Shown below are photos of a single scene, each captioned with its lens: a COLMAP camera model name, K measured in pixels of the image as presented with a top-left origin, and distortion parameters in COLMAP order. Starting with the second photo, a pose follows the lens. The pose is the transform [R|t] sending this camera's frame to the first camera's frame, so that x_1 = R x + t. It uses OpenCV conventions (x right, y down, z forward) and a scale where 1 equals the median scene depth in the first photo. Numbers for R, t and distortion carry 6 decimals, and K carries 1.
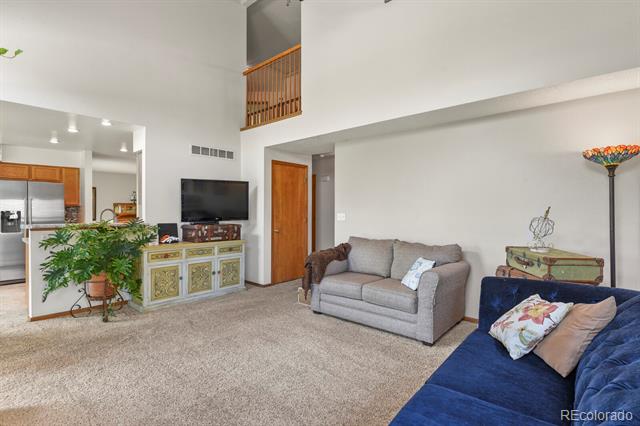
lens RADIAL K [[308.8, 0, 319.6], [0, 308.8, 214.9], [0, 0, 1]] dist [-0.012942, -0.001977]
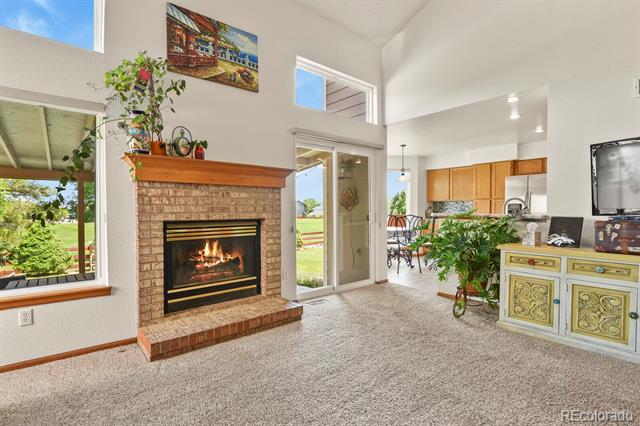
lens RADIAL K [[308.8, 0, 324.8], [0, 308.8, 212.0], [0, 0, 1]] dist [-0.012942, -0.001977]
pose [[-0.148463, 0.004805, -0.988906, 0.256867], [-0.005509, 0.999969, 0.005685, 0.016793], [0.988903, 0.006292, -0.148432, 0.612141]]
